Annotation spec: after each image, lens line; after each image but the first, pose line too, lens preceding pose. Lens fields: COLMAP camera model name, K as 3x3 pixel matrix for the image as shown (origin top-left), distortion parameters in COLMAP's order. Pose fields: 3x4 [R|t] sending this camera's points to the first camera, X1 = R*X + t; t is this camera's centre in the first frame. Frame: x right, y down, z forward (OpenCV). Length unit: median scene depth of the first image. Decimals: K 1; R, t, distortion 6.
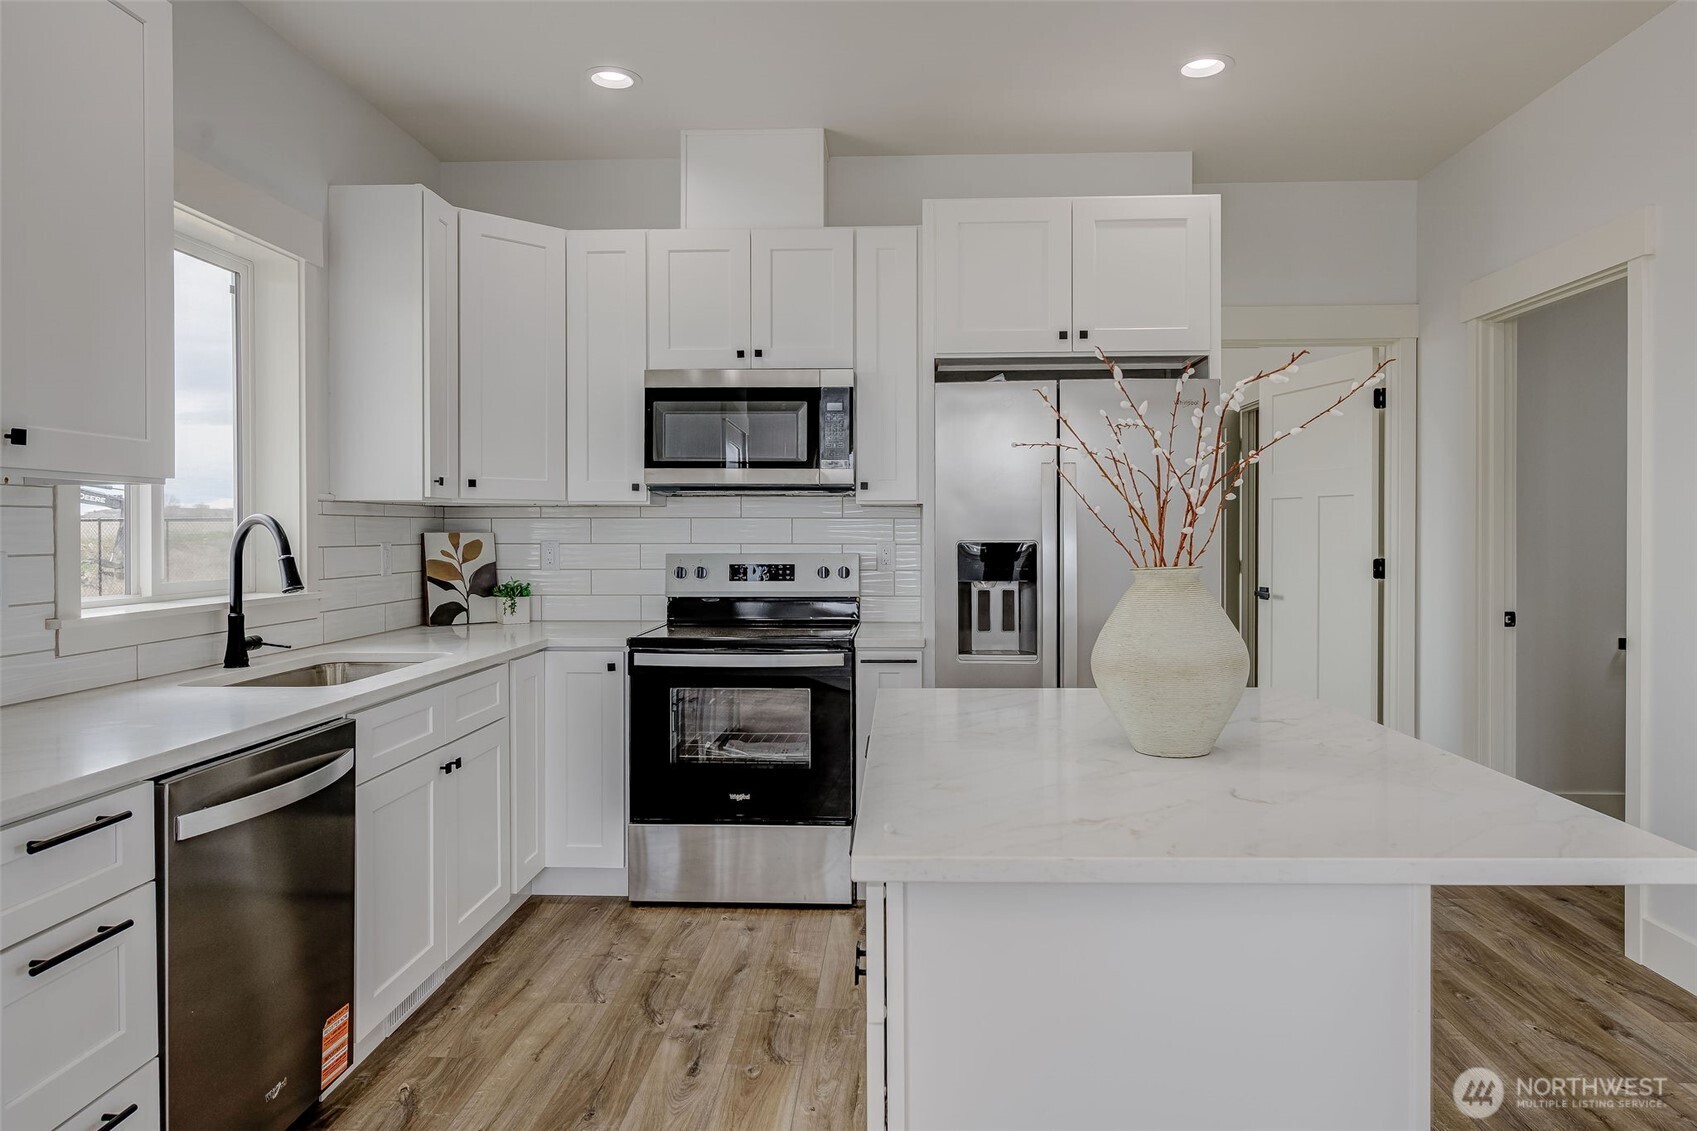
lens RADIAL K [[1046.8, 0, 861.7], [0, 1046.8, 546.6], [0, 0, 1]] dist [-0.001406, -0.004640]
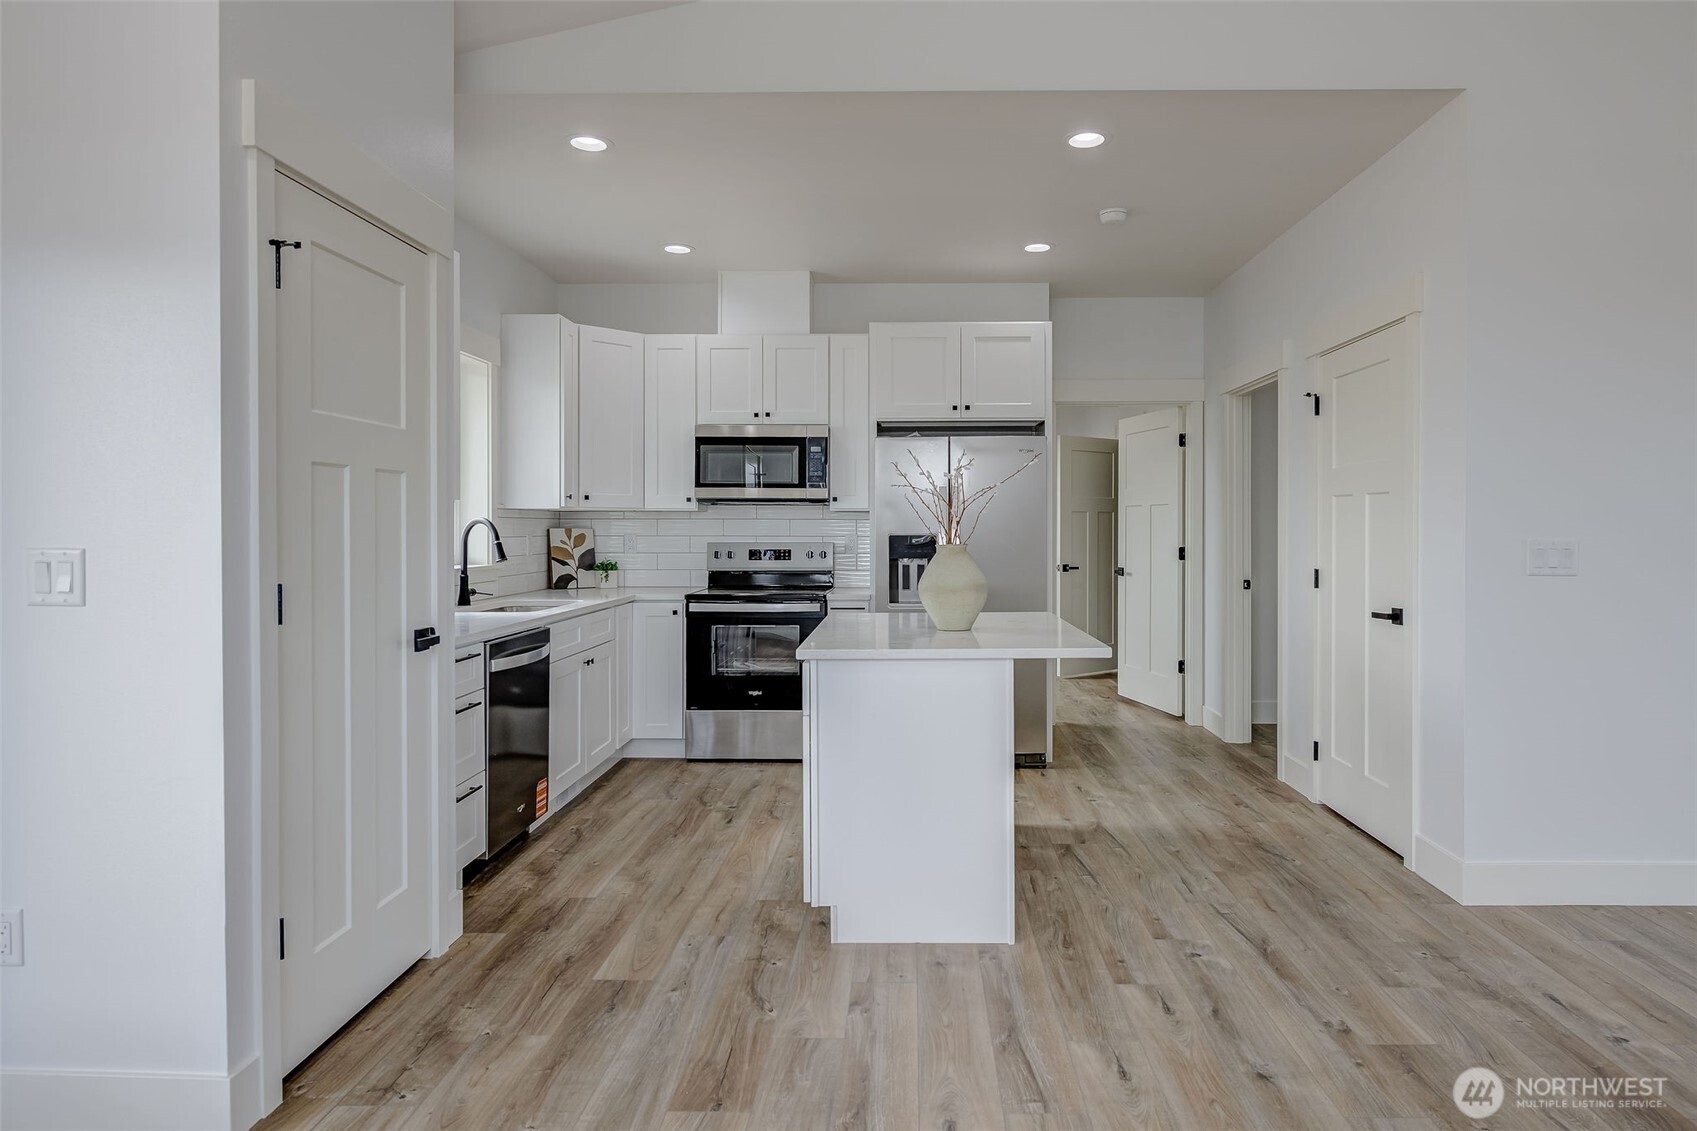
lens RADIAL K [[976.4, 0, 897.8], [0, 976.4, 538.7], [0, 0, 1]] dist [-0.004971, 0.001916]
pose [[0.999632, 0.001347, 0.027104, 0.062482], [-0.001257, 0.999994, -0.003342, 0.006696], [-0.027108, 0.003306, 0.999627, -0.513324]]
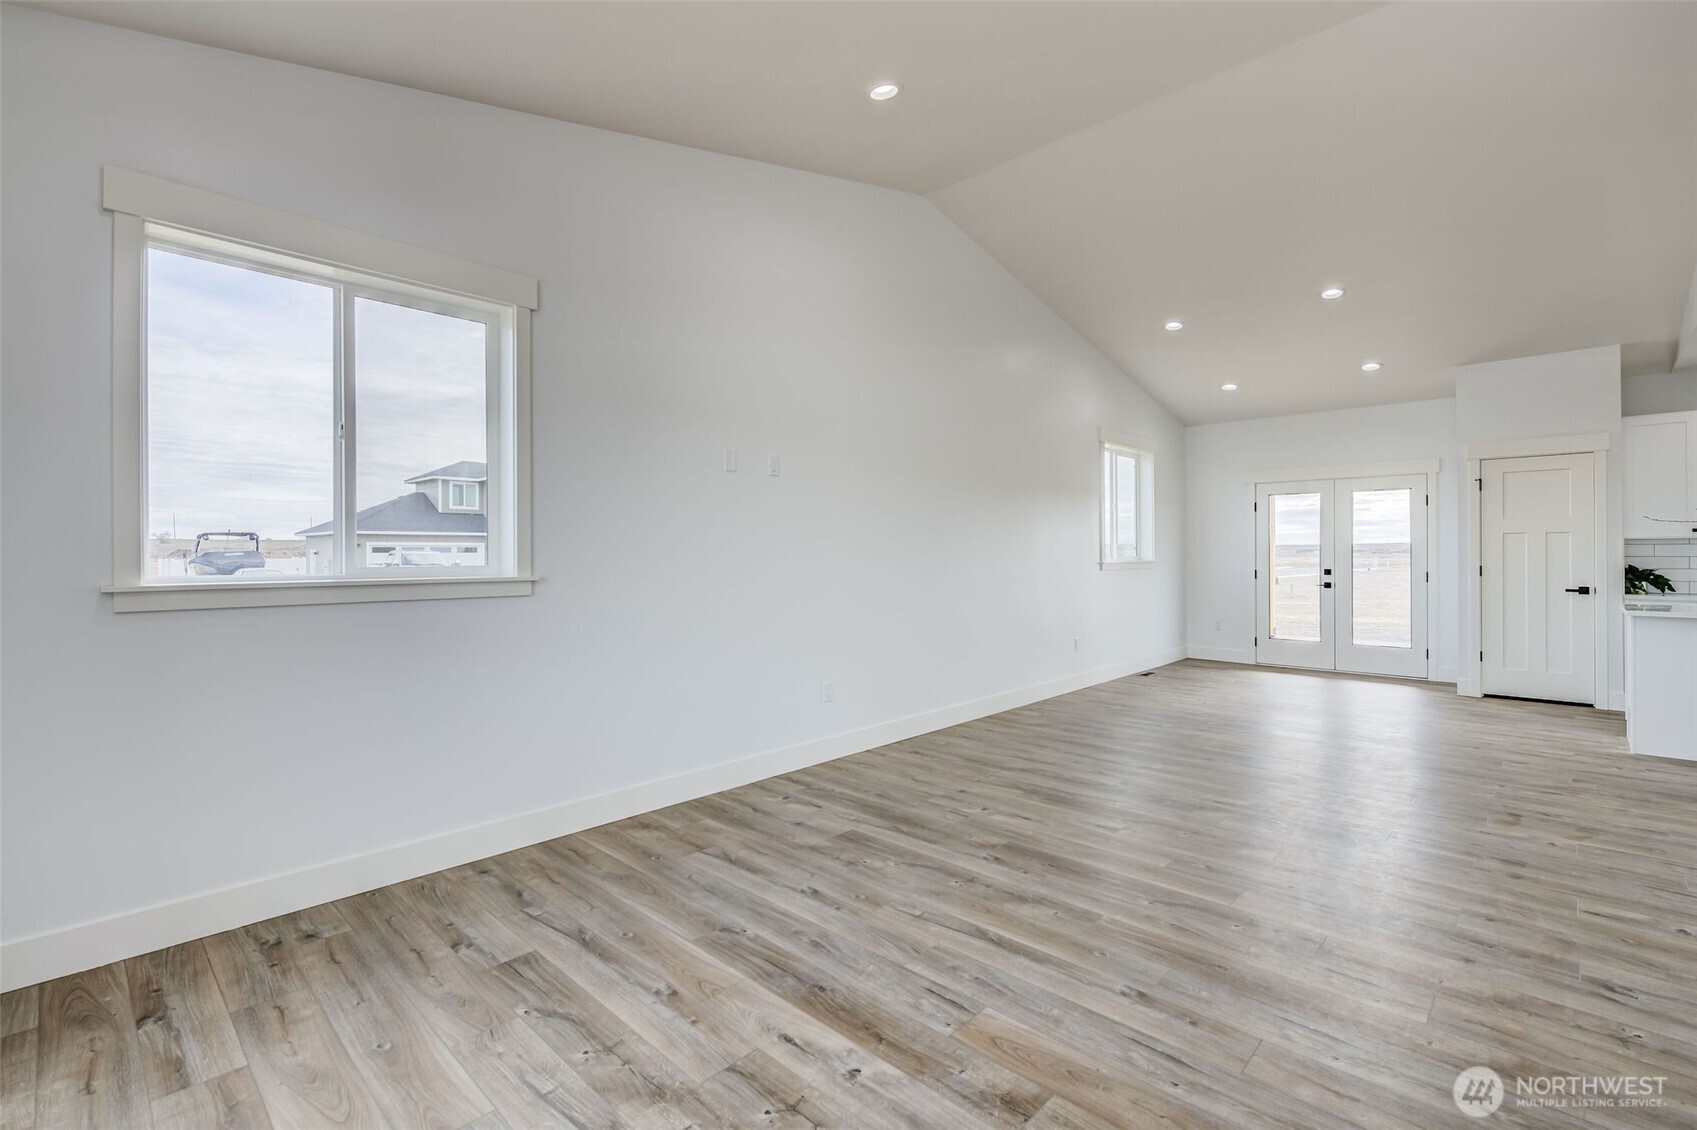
lens RADIAL K [[758.4, 0, 860.8], [0, 758.4, 559.0], [0, 0, 1]] dist [0.001914, 0.000336]
pose [[-0.647382, 0.008341, -0.762120, 2.139612], [-0.007634, 0.999819, 0.017428, -0.003188], [0.762128, 0.017100, -0.647201, 0.160421]]
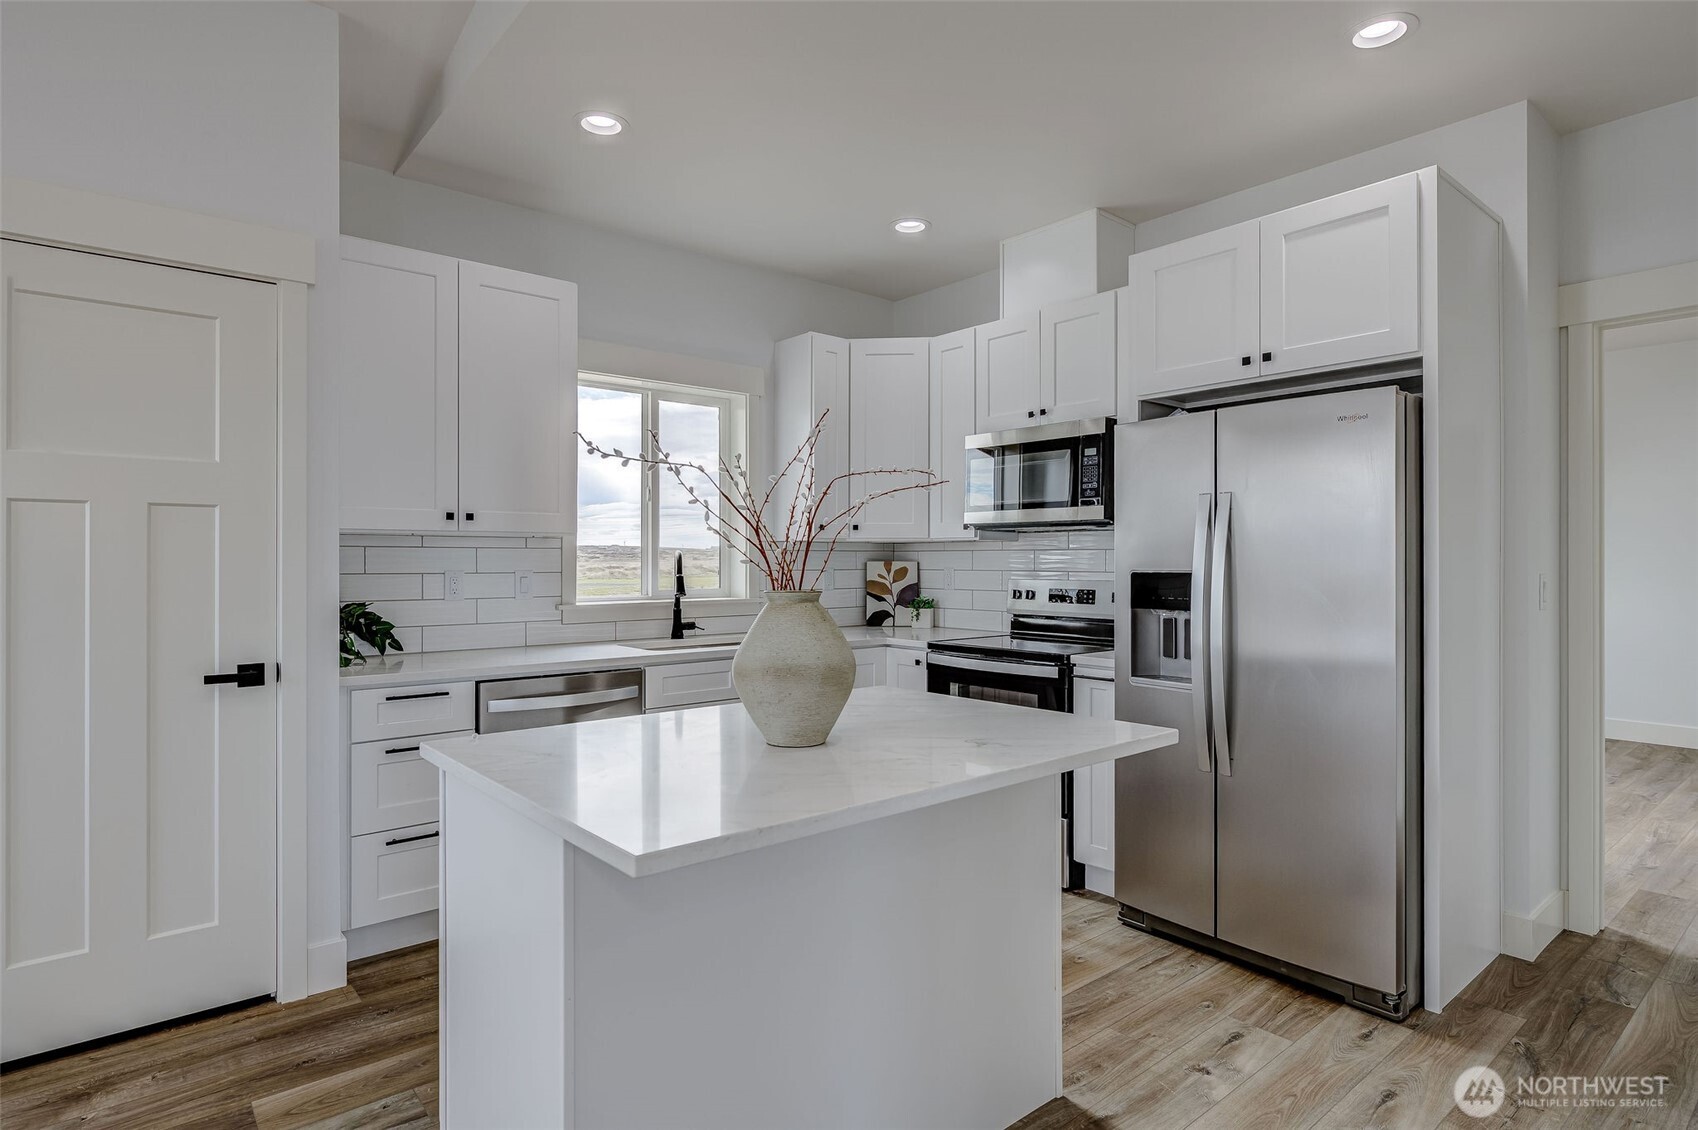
lens RADIAL K [[898.7, 0, 857.1], [0, 898.7, 555.9], [0, 0, 1]] dist [-0.003931, -0.000398]
pose [[0.679182, -0.002450, -0.733965, 0.558932], [-0.011694, 0.999831, -0.014159, -0.003742], [0.733876, 0.018200, 0.679039, 0.165698]]
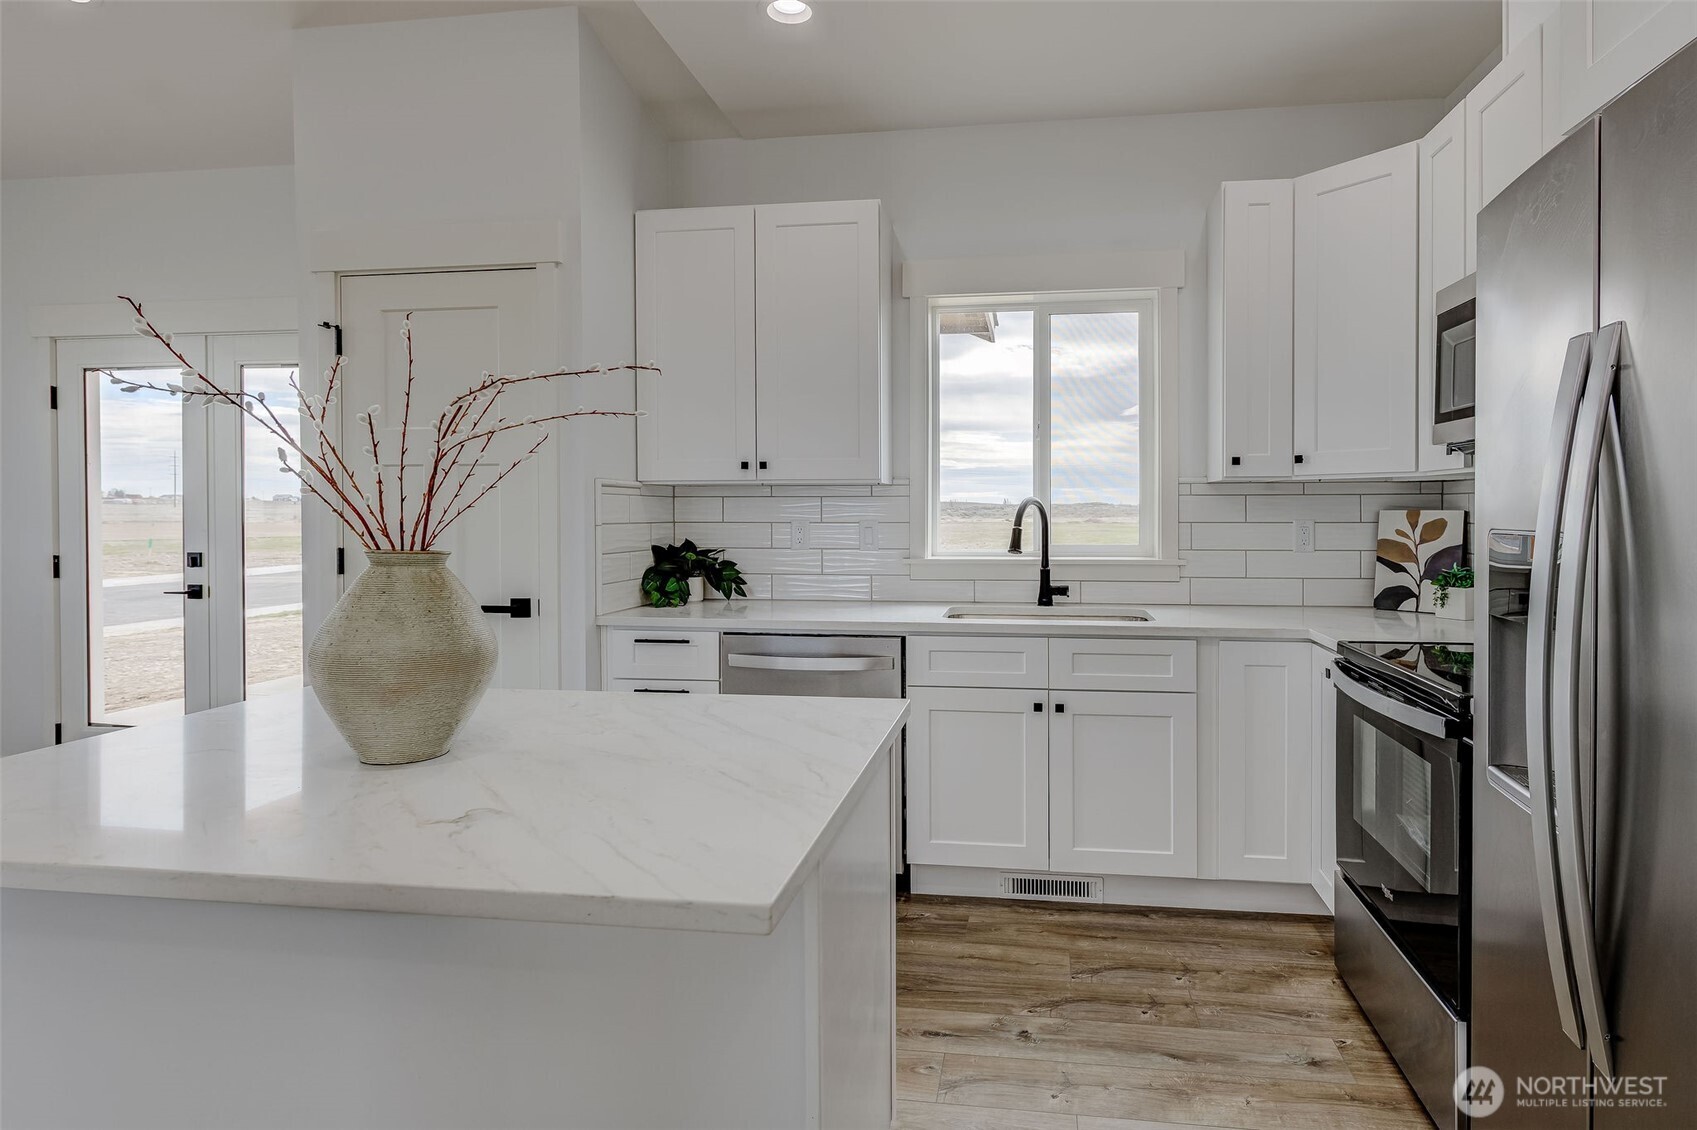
lens RADIAL K [[914.0, 0, 913.0], [0, 914.0, 521.5], [0, 0, 1]] dist [-0.004603, 0.000483]
pose [[-0.092658, 0.012628, -0.995618, 0.517354], [-0.013090, 0.999818, 0.013899, -0.010532], [0.995612, 0.014320, -0.092475, 0.750163]]
